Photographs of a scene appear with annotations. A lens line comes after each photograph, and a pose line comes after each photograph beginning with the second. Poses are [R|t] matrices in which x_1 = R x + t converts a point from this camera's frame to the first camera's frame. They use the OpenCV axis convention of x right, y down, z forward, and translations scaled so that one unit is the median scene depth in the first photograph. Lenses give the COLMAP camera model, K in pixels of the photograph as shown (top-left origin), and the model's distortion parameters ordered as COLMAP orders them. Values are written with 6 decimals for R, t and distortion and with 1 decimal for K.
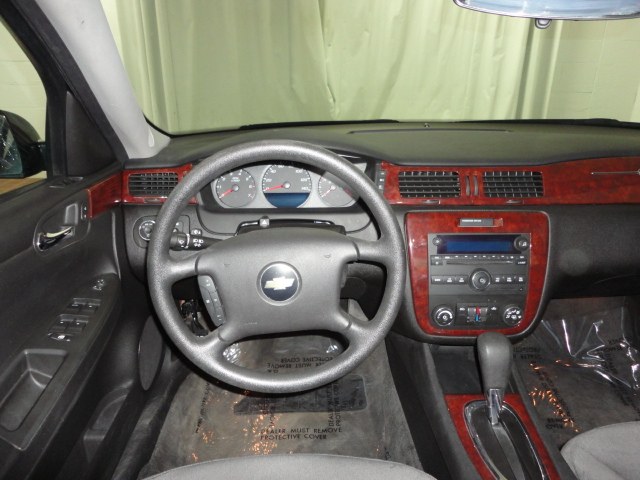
lens RADIAL K [[465.9, 0, 321.5], [0, 465.9, 237.5], [0, 0, 1]] dist [0.007565, -0.003842]
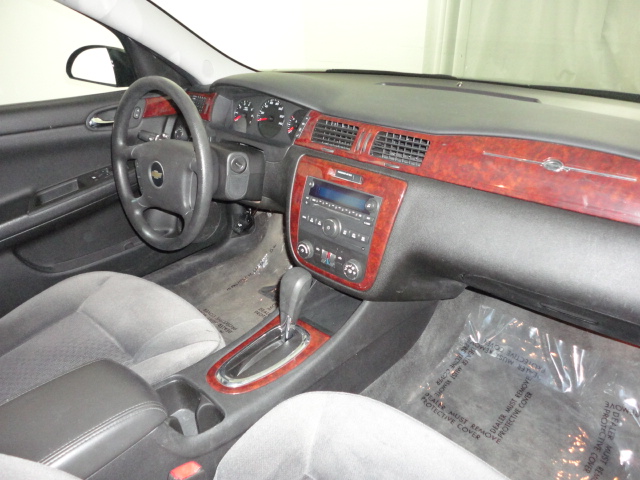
lens RADIAL K [[465.9, 0, 321.5], [0, 465.9, 237.5], [0, 0, 1]] dist [0.007565, -0.003842]
pose [[0.723221, 0.302213, -0.620982, 0.994028], [-0.234362, 0.953211, 0.190952, -0.087702], [0.649635, 0.007434, 0.760210, 0.156310]]
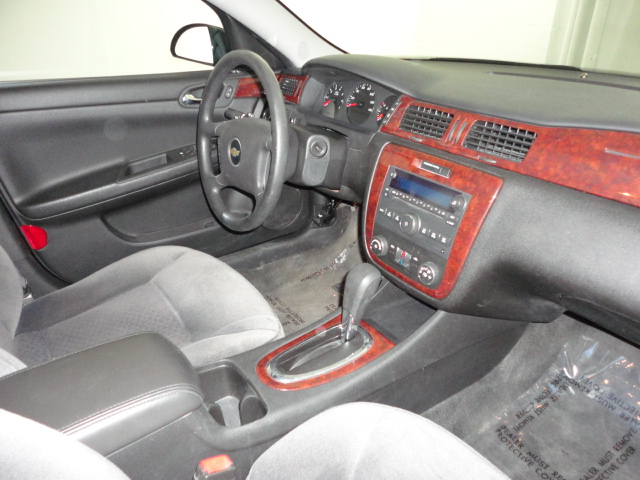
lens RADIAL K [[465.9, 0, 321.5], [0, 465.9, 237.5], [0, 0, 1]] dist [0.007565, -0.003842]
pose [[0.551471, 0.370958, -0.747175, 0.965588], [-0.294645, 0.924571, 0.241562, -0.063190], [0.780426, 0.086936, 0.619175, 0.251887]]
